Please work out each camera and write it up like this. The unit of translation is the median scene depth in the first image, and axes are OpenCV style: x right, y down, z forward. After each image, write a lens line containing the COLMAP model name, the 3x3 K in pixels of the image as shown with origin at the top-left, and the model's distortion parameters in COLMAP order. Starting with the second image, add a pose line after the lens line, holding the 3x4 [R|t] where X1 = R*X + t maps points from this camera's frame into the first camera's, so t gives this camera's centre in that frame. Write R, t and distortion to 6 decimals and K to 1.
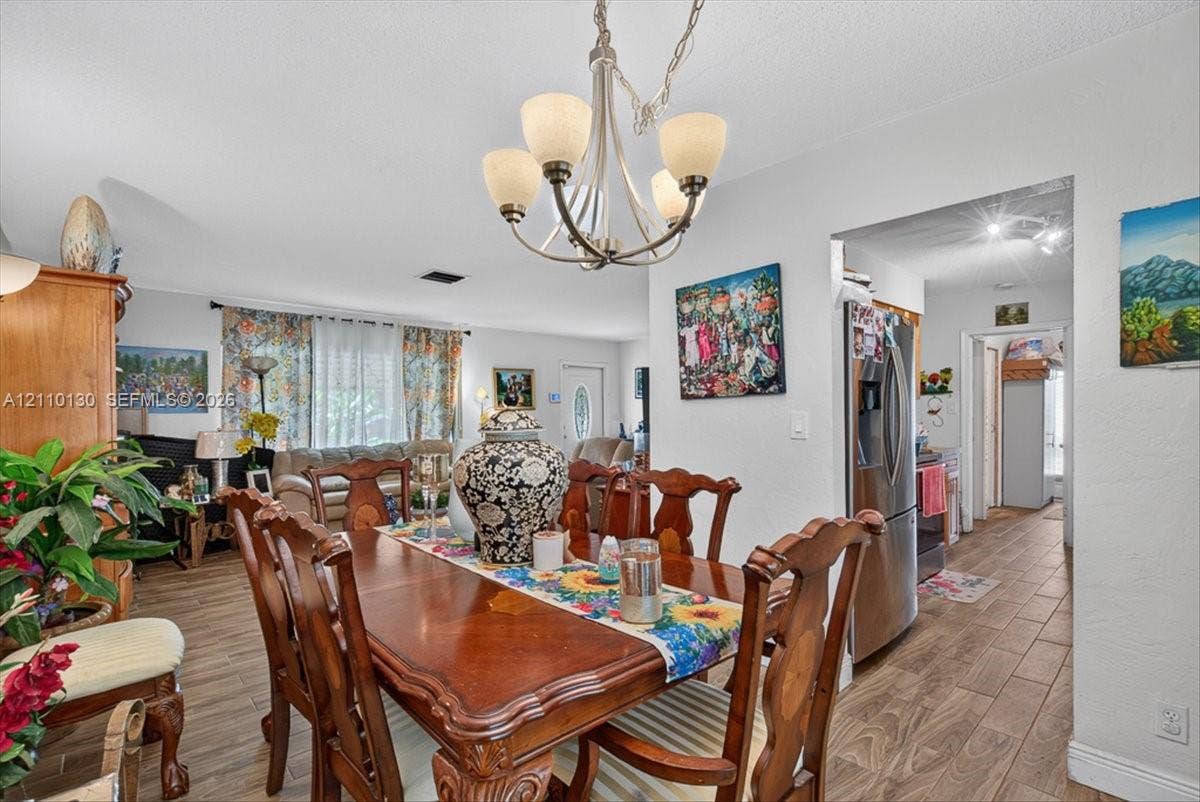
lens RADIAL K [[546.9, 0, 600.3], [0, 546.9, 413.4], [0, 0, 1]] dist [0.000116, 0.000024]
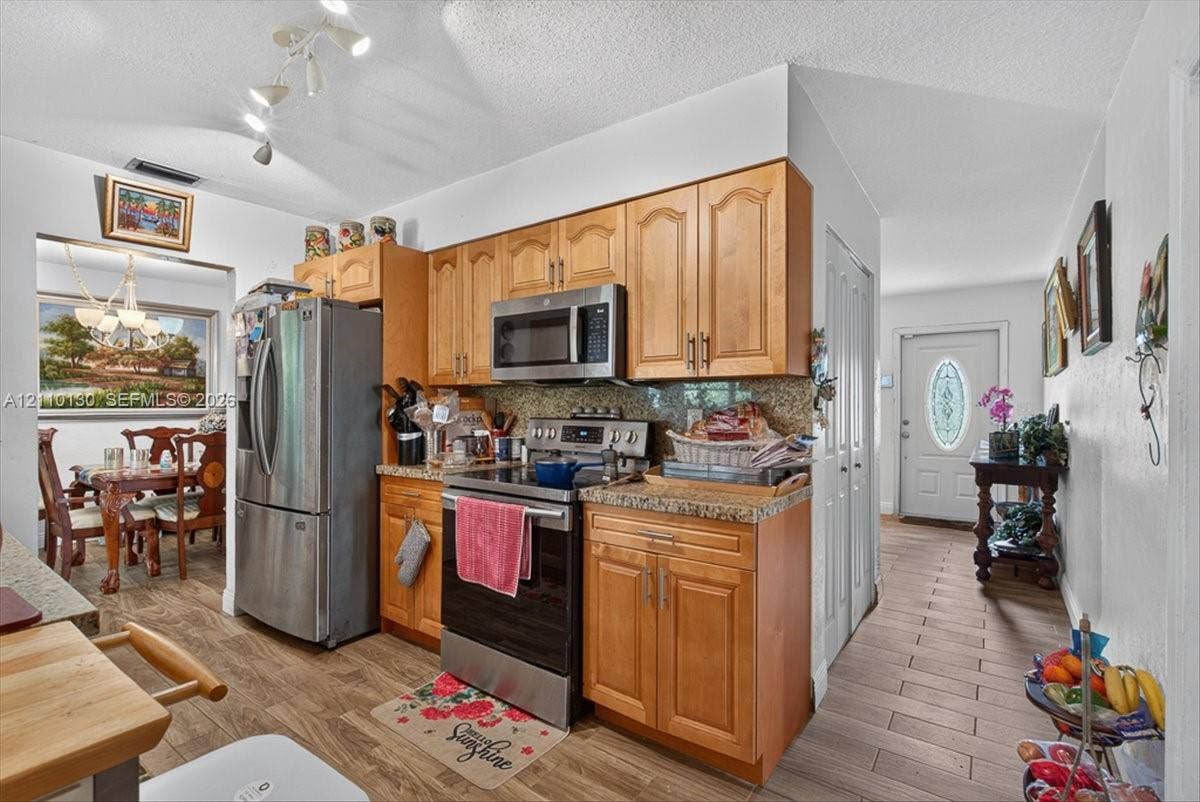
lens RADIAL K [[543.1, 0, 600.0], [0, 543.1, 401.0], [0, 0, 1]] dist [-0.003146, -0.000436]
pose [[0.200430, 0.007385, -0.979680, 0.842418], [0.004130, 0.999956, 0.008383, -0.009947], [0.979699, -0.005726, 0.200391, 0.713303]]
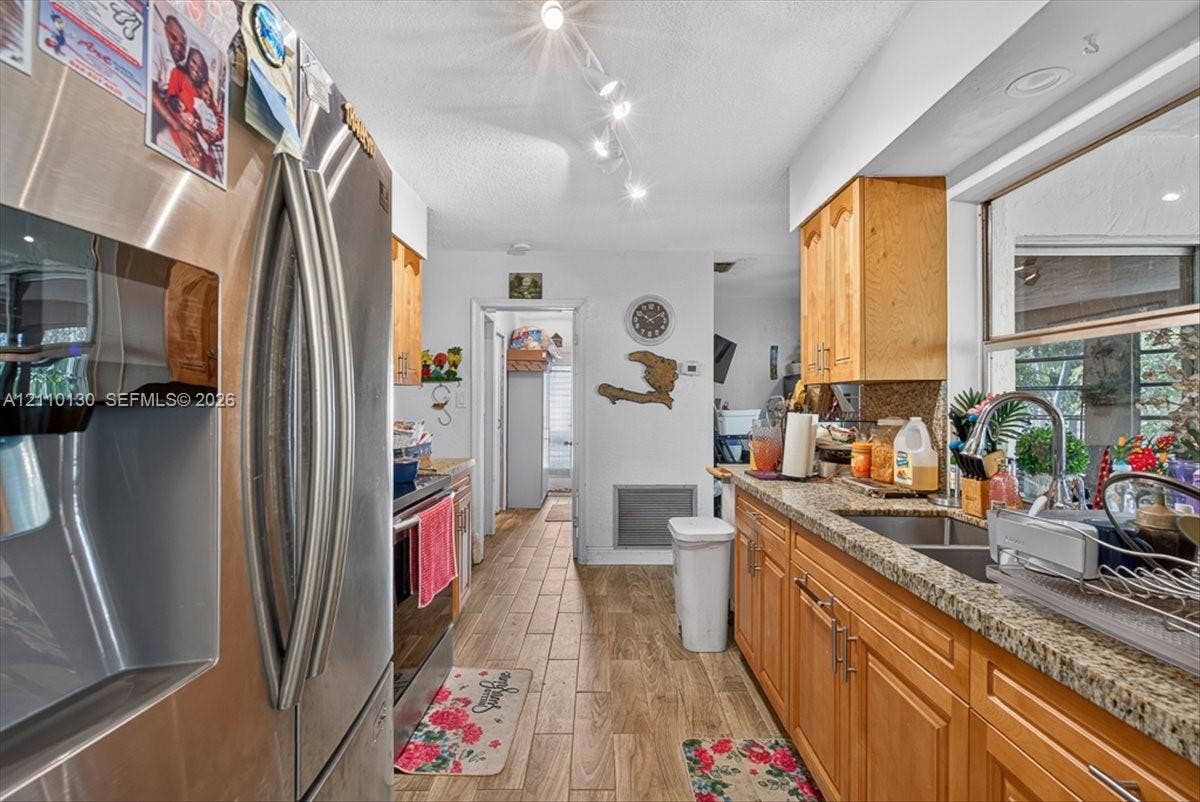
lens RADIAL K [[543.1, 0, 600.0], [0, 543.1, 401.0], [0, 0, 1]] dist [-0.003146, -0.000436]
pose [[0.673650, 0.007345, 0.739014, 0.223168], [-0.000582, 0.999956, -0.009407, -0.002720], [-0.739050, 0.005907, 0.673624, 0.361433]]
